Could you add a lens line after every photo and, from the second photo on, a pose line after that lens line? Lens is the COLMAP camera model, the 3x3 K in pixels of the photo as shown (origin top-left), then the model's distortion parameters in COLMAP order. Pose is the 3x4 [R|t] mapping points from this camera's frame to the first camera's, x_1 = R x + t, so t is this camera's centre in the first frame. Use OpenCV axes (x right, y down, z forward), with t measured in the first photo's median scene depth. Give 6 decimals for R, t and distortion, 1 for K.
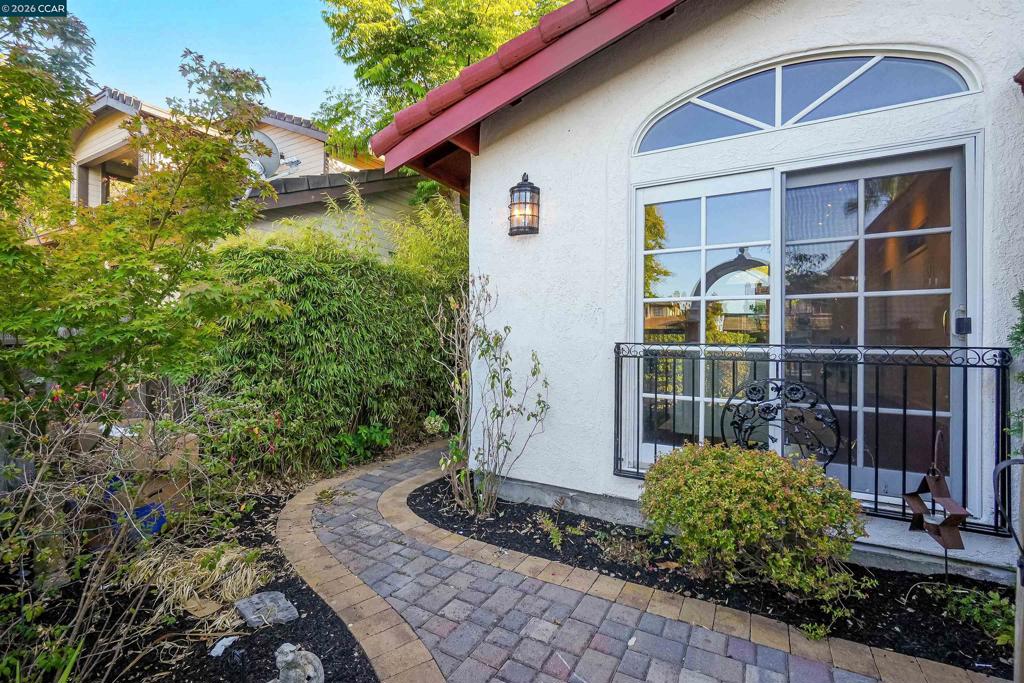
lens RADIAL K [[427.3, 0, 525.1], [0, 427.3, 339.0], [0, 0, 1]] dist [-0.005035, 0.004439]
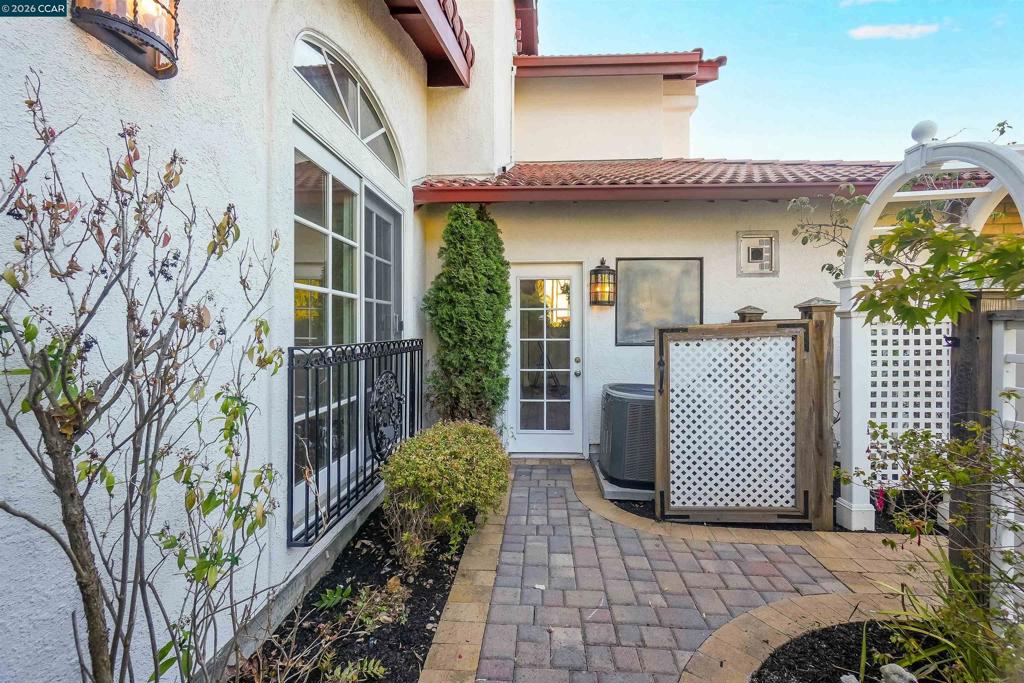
lens RADIAL K [[443.7, 0, 508.0], [0, 443.7, 341.2], [0, 0, 1]] dist [-0.002623, -0.000069]
pose [[-0.388130, -0.029624, 0.921128, -0.550888], [-0.003353, 0.999522, 0.030732, -0.021532], [-0.921598, 0.008839, -0.388044, 1.003195]]
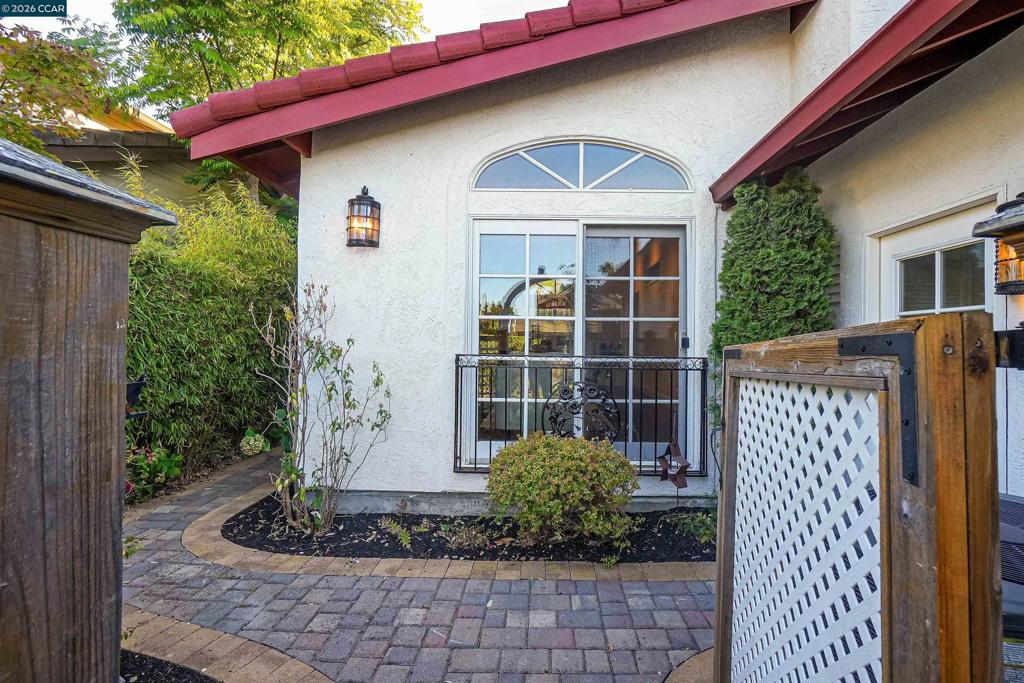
lens RADIAL K [[427.3, 0, 525.1], [0, 427.3, 339.0], [0, 0, 1]] dist [-0.005035, 0.004439]
pose [[0.897299, 0.004265, 0.441403, -0.129265], [-0.003296, 0.999990, -0.002963, -0.030823], [-0.441412, 0.001204, 0.897304, -0.093253]]
